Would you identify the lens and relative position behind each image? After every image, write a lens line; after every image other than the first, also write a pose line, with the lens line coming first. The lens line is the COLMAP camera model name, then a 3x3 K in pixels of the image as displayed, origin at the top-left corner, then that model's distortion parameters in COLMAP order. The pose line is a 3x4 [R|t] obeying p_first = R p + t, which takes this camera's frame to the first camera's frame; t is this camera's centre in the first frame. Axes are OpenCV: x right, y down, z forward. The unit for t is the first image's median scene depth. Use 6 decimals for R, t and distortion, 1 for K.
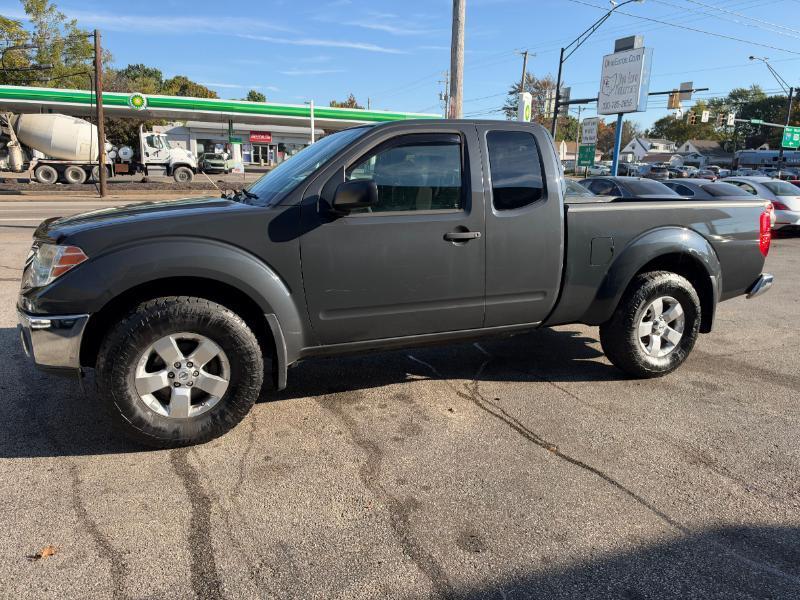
lens RADIAL K [[579.3, 0, 406.3], [0, 579.3, 302.0], [0, 0, 1]] dist [0.024654, -0.049052]
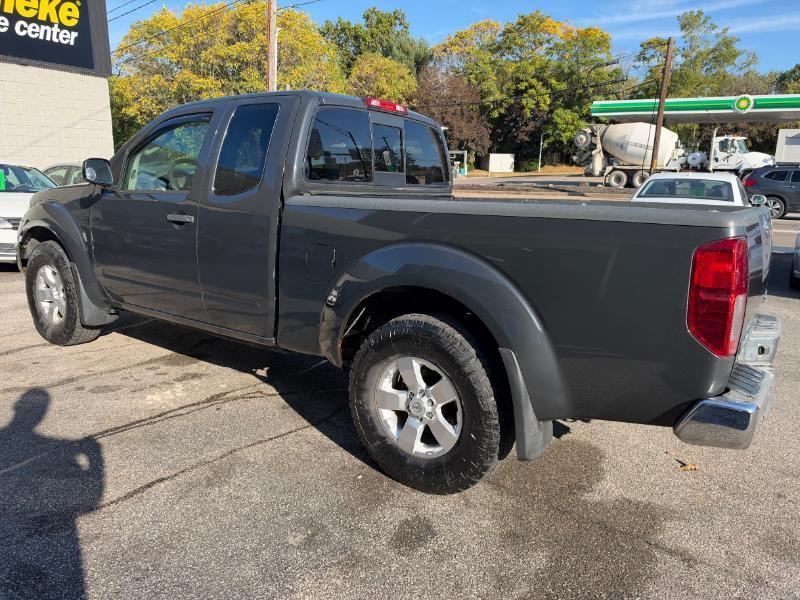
lens RADIAL K [[585.0, 0, 400.0], [0, 585.0, 300.0], [0, 0, 1]] dist [-0.000881, -0.015696]
pose [[0.518469, 0.180243, -0.835884, 0.127281], [-0.196094, 0.976543, 0.088943, -0.016019], [0.832308, 0.117797, 0.541652, 0.091038]]
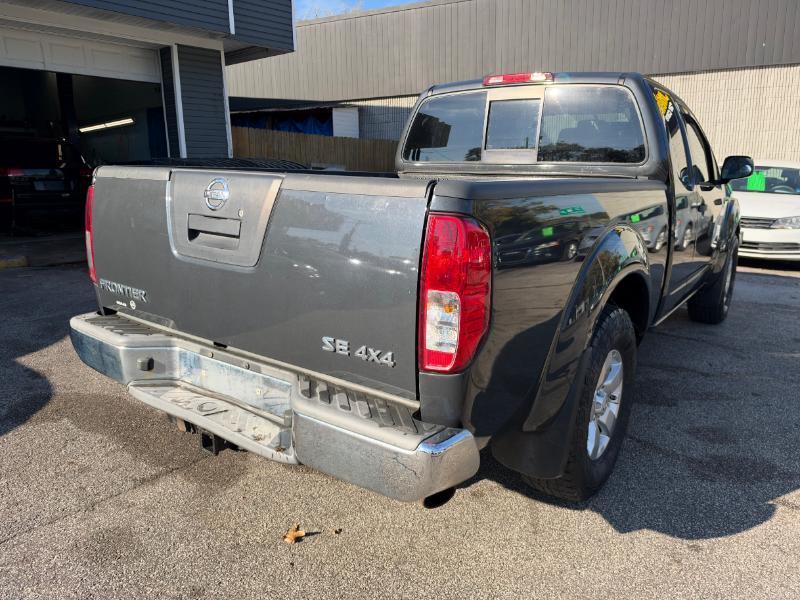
lens RADIAL K [[590.2, 0, 397.6], [0, 590.2, 296.6], [0, 0, 1]] dist [-0.010990, -0.009643]
pose [[-0.866764, 0.085988, -0.491249, 0.098154], [-0.120524, 0.919710, 0.373640, -0.043353], [0.483935, 0.383065, -0.786809, 0.235392]]
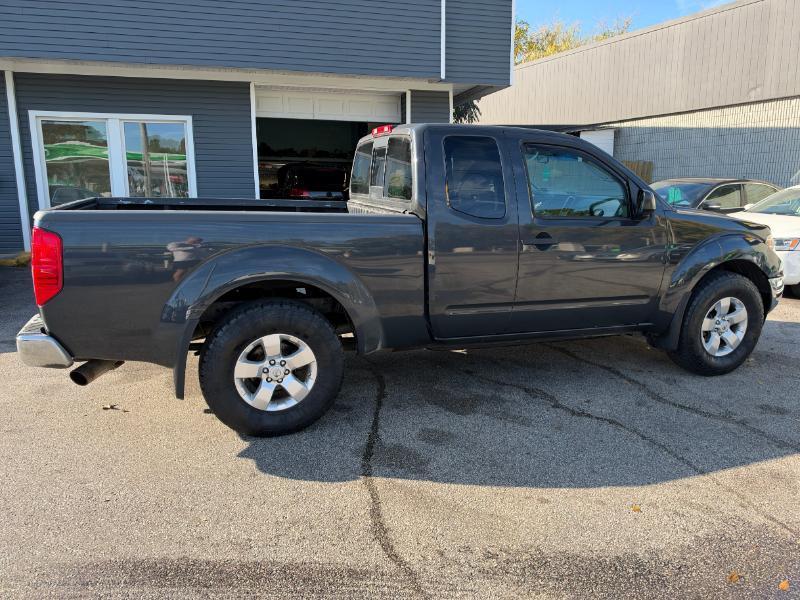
lens RADIAL K [[577.8, 0, 397.8], [0, 577.8, 302.5], [0, 0, 1]] dist [0.049206, -0.094138]
pose [[-0.996092, -0.041004, 0.078231, 0.007314], [-0.006614, 0.917853, 0.396865, -0.059074], [-0.088078, 0.394797, -0.914537, 0.283560]]
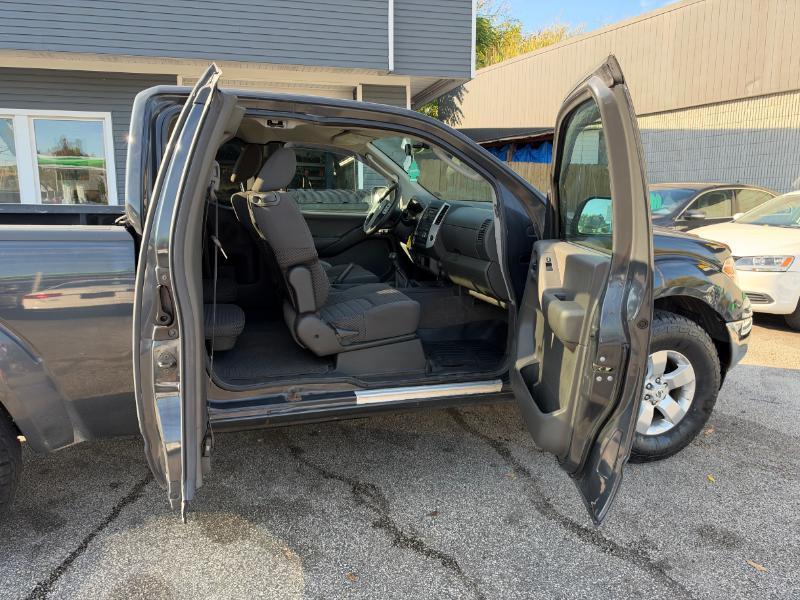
lens RADIAL K [[577.8, 0, 397.8], [0, 577.8, 302.5], [0, 0, 1]] dist [0.049206, -0.094138]
pose [[-0.993732, -0.047093, 0.101384, -0.026891], [-0.004460, 0.922915, 0.384979, -0.049011], [-0.111699, 0.382113, -0.917340, 0.237501]]
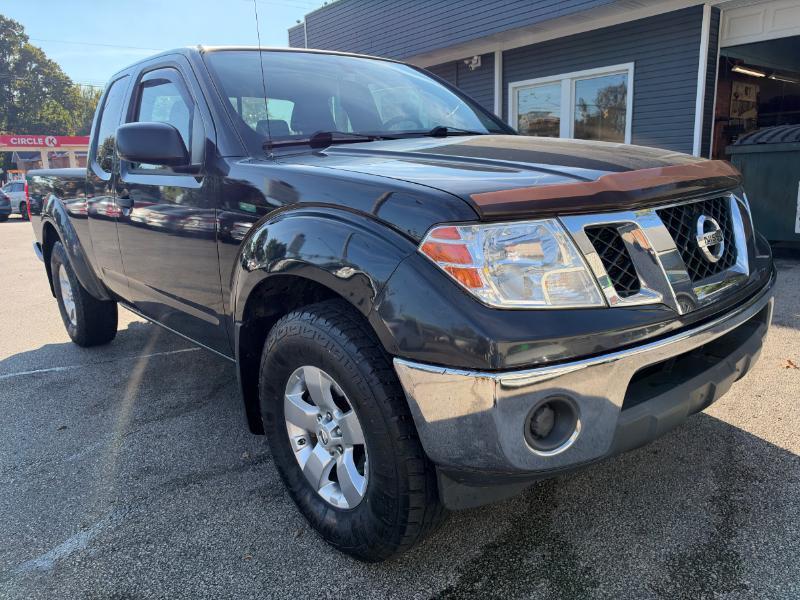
lens RADIAL K [[590.2, 0, 397.6], [0, 590.2, 296.6], [0, 0, 1]] dist [-0.010990, -0.009643]
pose [[-0.288546, -0.217020, 0.932547, -0.115791], [0.233371, 0.928659, 0.288324, -0.026427], [-0.928590, 0.300824, -0.217315, 0.150847]]
